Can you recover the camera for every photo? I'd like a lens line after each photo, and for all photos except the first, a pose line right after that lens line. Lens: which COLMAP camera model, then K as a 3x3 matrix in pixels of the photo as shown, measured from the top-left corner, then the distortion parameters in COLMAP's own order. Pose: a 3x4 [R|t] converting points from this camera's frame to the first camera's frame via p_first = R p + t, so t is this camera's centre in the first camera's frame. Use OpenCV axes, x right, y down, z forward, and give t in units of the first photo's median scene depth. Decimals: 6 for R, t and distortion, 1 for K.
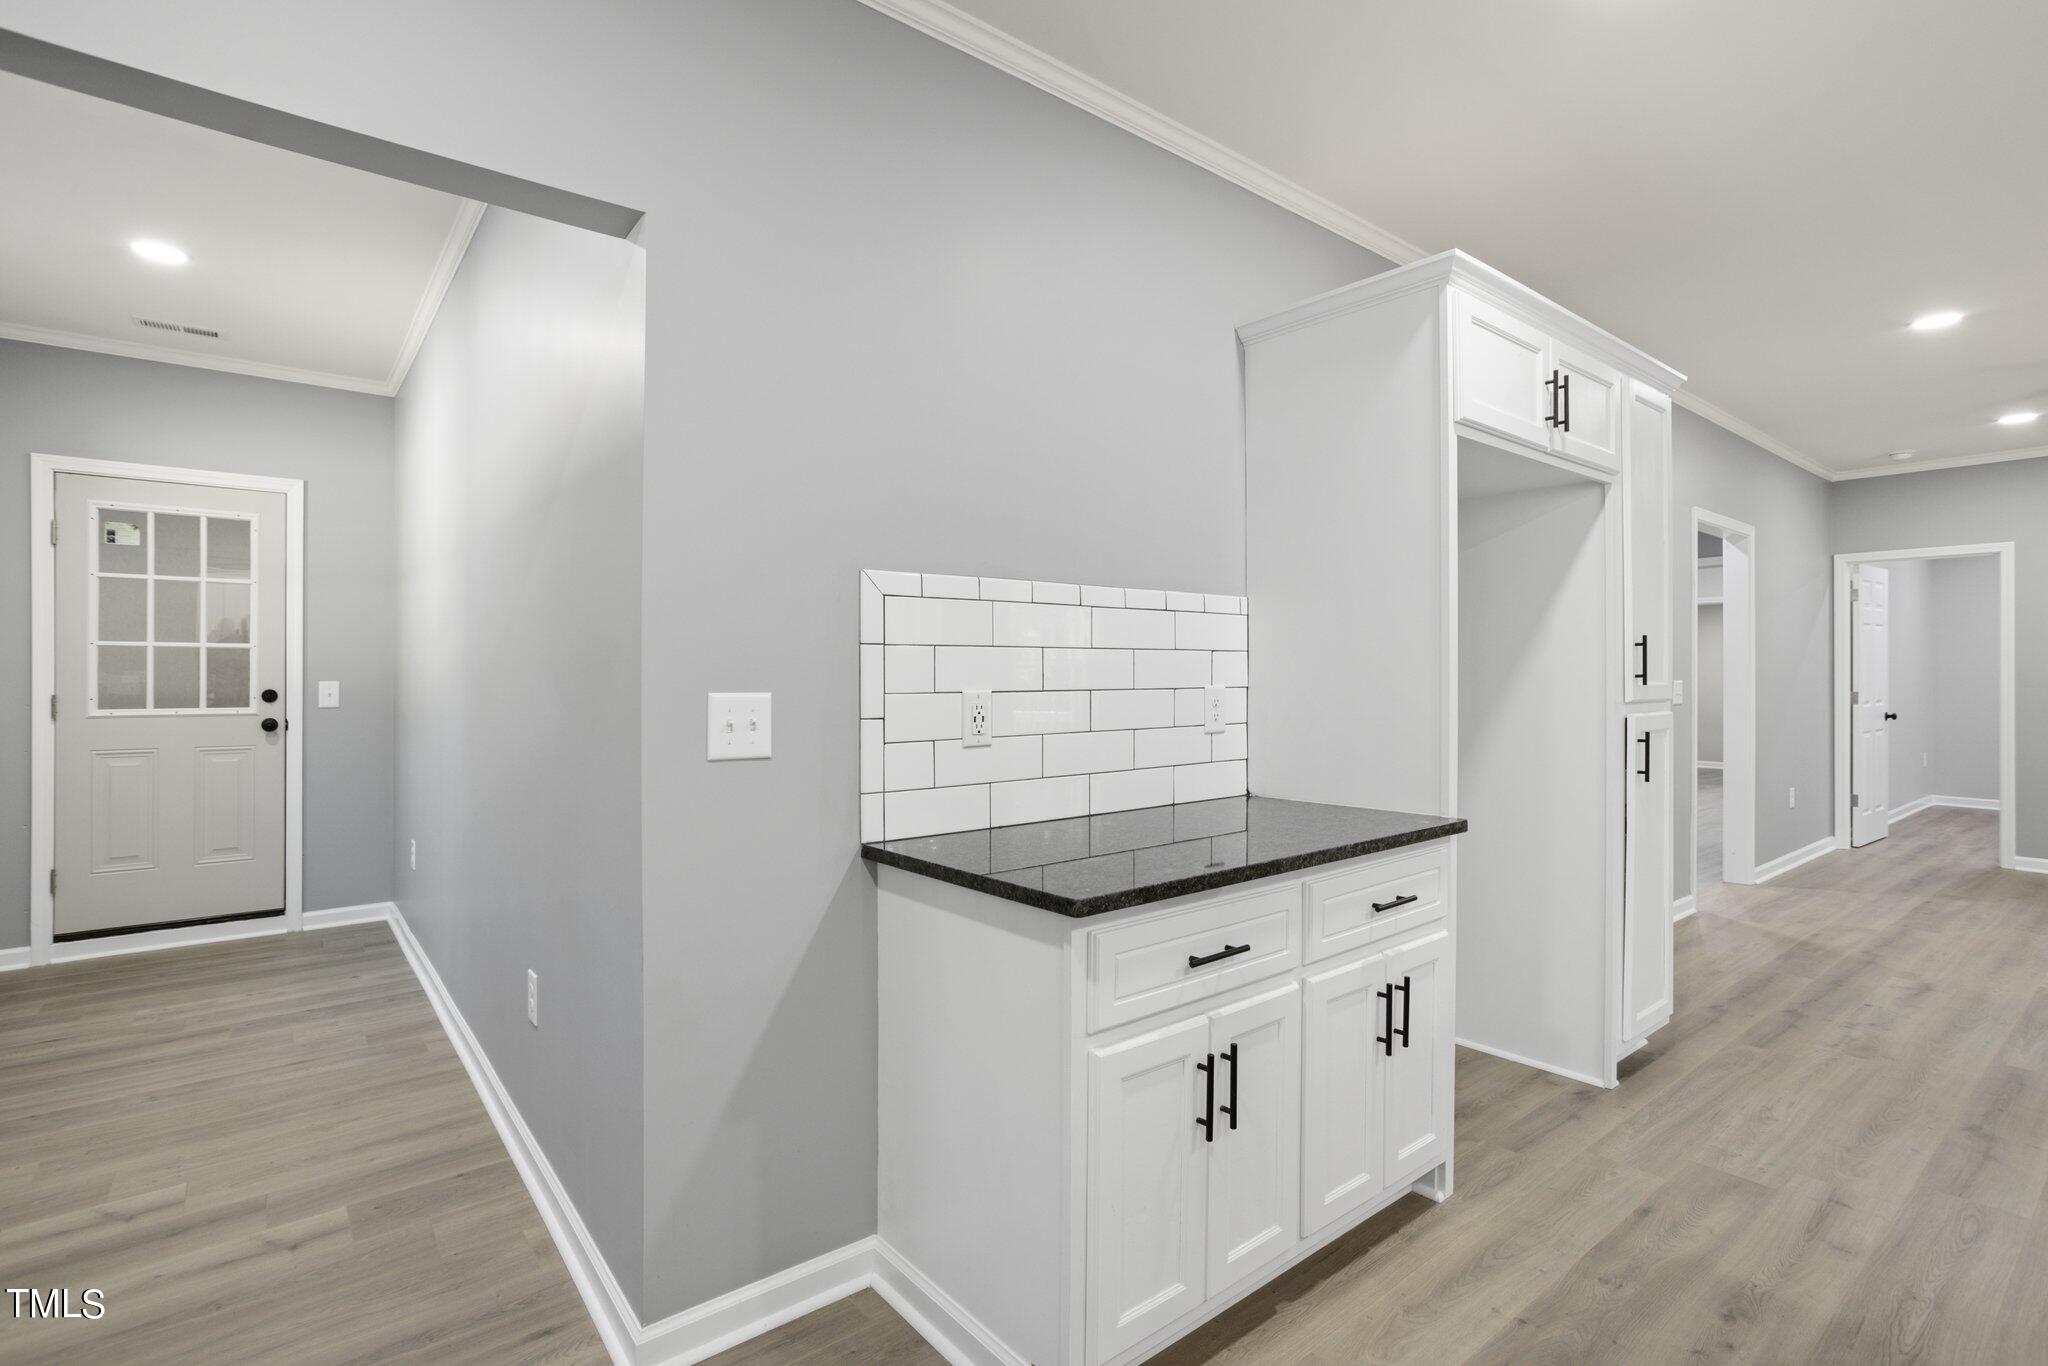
lens RADIAL K [[994.9, 0, 1024.0], [0, 994.9, 683.0], [0, 0, 1]] dist [0.024992, 0.000855]
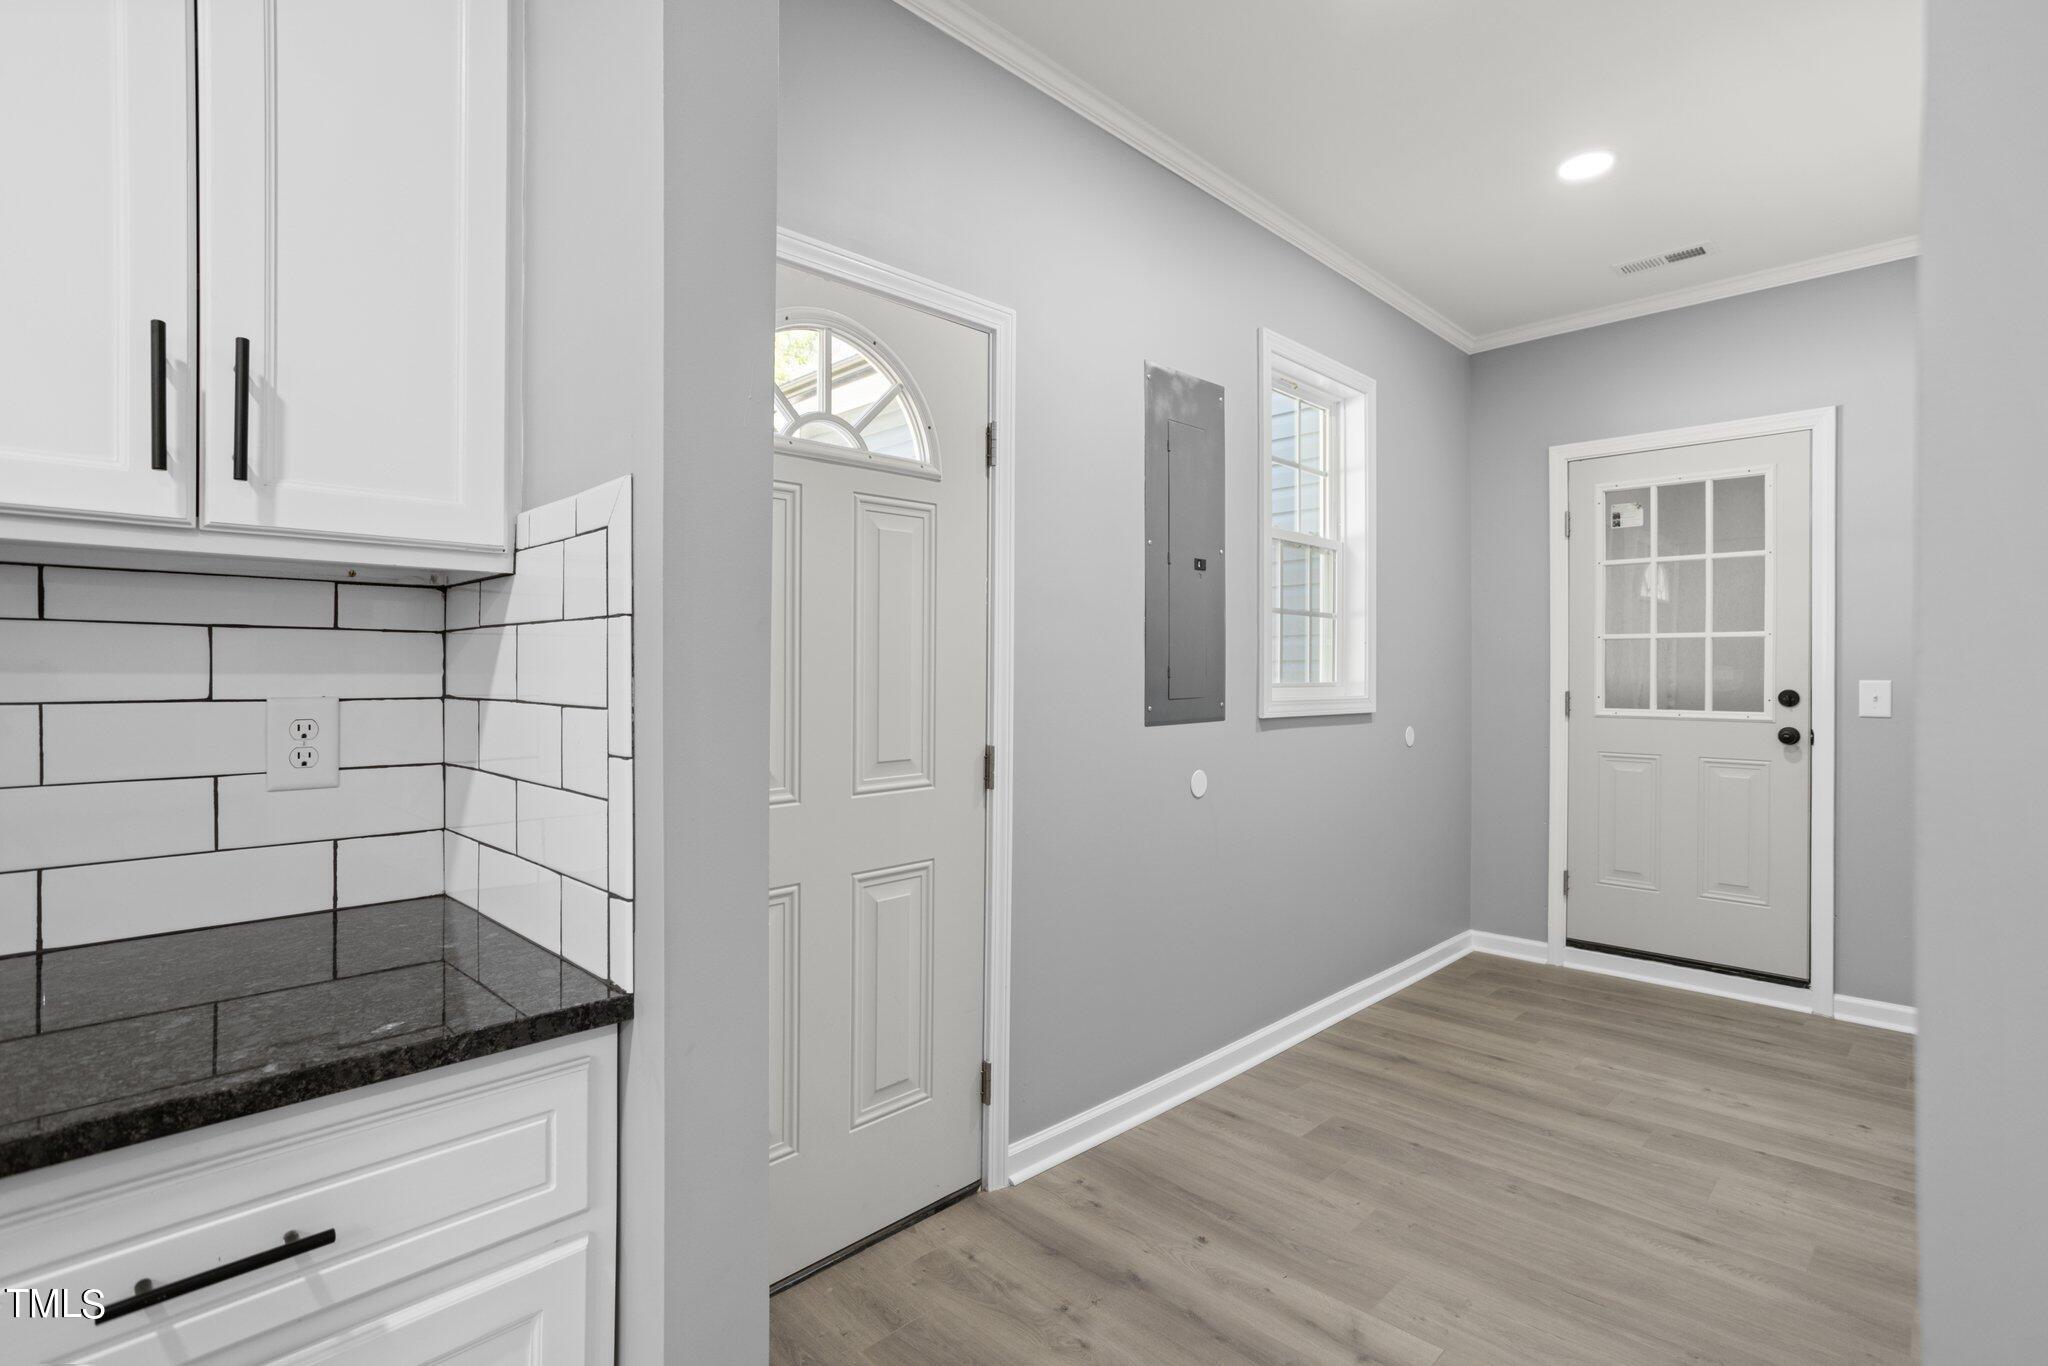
lens RADIAL K [[959.3, 0, 1021.3], [0, 959.3, 670.5], [0, 0, 1]] dist [-0.050364, 0.029180]
pose [[0.096777, 0.002051, -0.995304, -0.102710], [-0.007721, 0.999969, 0.001310, -0.005277], [0.995276, 0.007558, 0.096789, 0.386052]]
